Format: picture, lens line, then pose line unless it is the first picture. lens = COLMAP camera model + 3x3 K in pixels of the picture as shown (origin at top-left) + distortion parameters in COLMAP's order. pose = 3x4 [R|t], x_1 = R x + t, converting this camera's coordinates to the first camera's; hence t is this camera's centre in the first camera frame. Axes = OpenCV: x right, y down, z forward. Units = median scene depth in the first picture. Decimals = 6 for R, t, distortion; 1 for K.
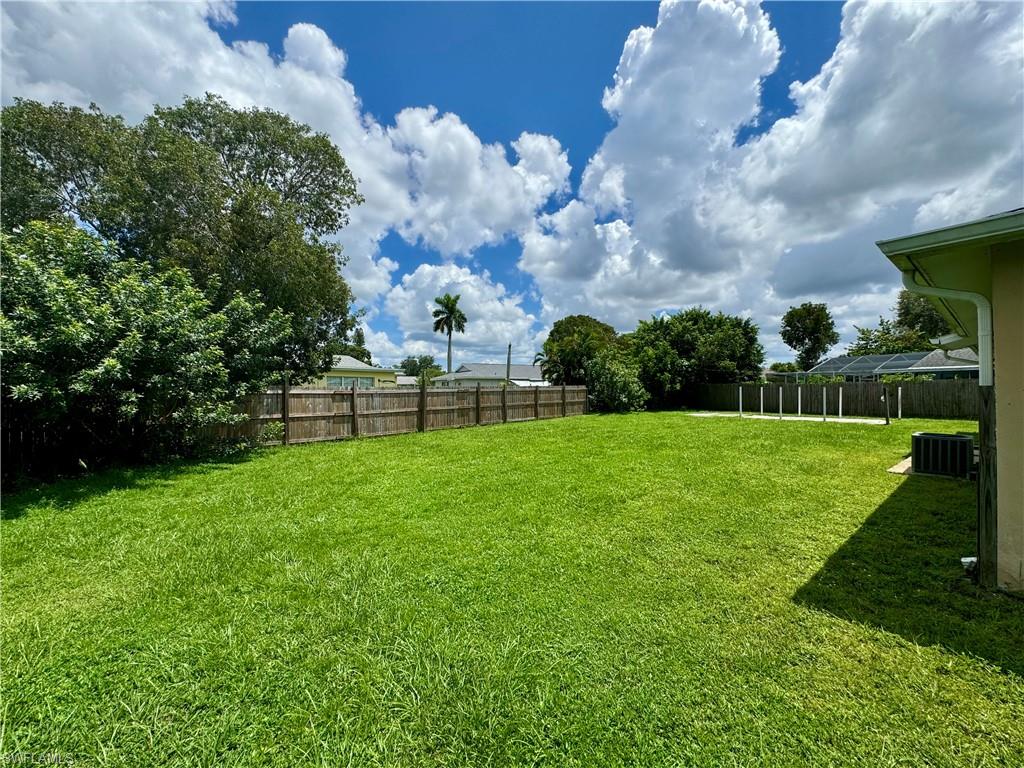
lens RADIAL K [[411.7, 0, 513.2], [0, 411.7, 386.1], [0, 0, 1]] dist [-0.000474, -0.000643]
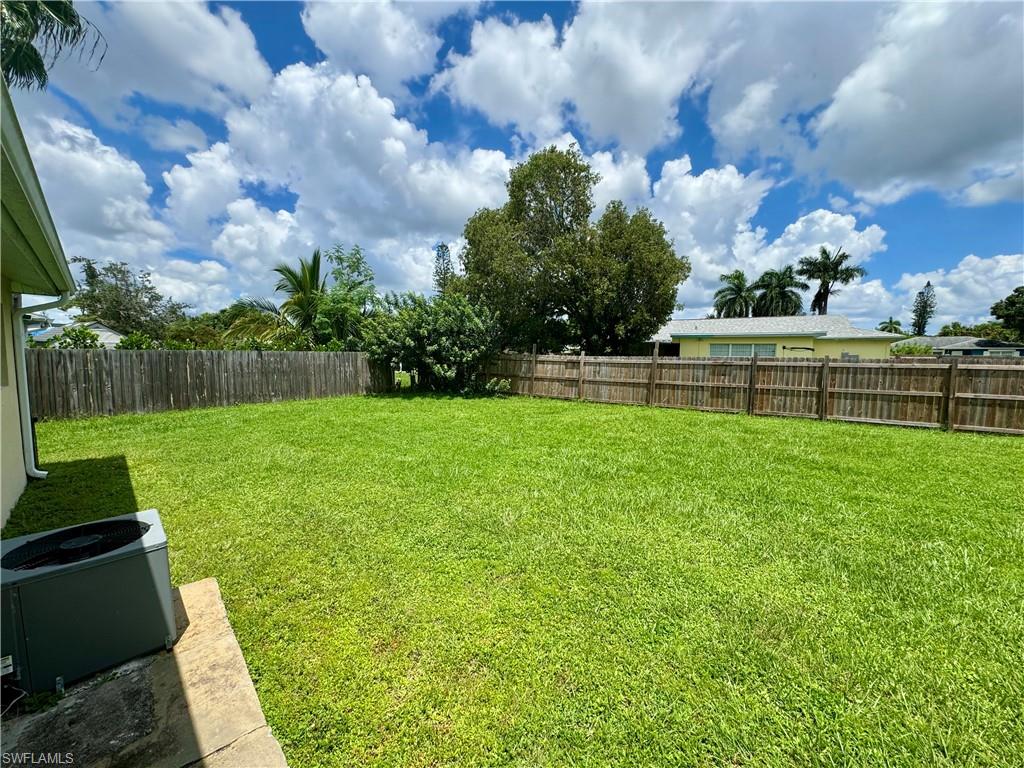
lens RADIAL K [[411.7, 0, 513.5], [0, 411.7, 384.3], [0, 0, 1]] dist [-0.000474, -0.000643]
pose [[0.095427, 0.081769, -0.992072, 0.360703], [-0.002933, 0.996639, 0.081863, -0.006492], [0.995432, -0.004902, 0.095346, 0.343851]]
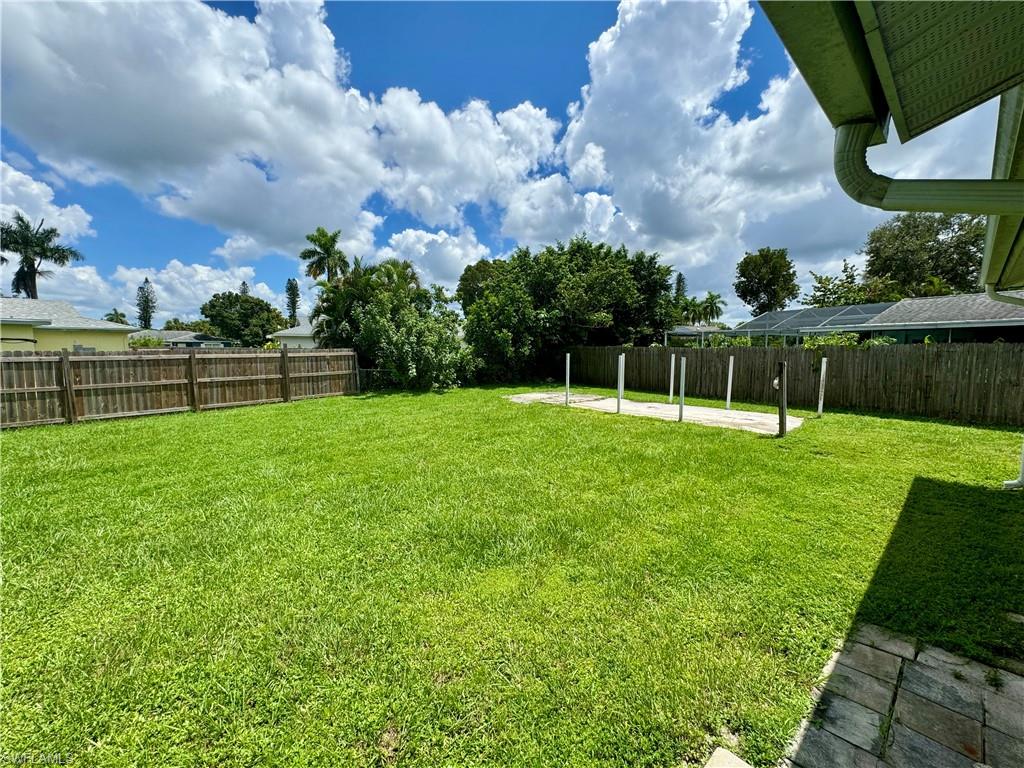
lens RADIAL K [[411.7, 0, 512.5], [0, 411.7, 389.4], [0, 0, 1]] dist [-0.000474, -0.000643]
pose [[0.999366, 0.000597, 0.035586, 0.353177], [-0.004350, 0.994411, 0.105486, -0.006244], [-0.035324, -0.105574, 0.993784, 0.326650]]
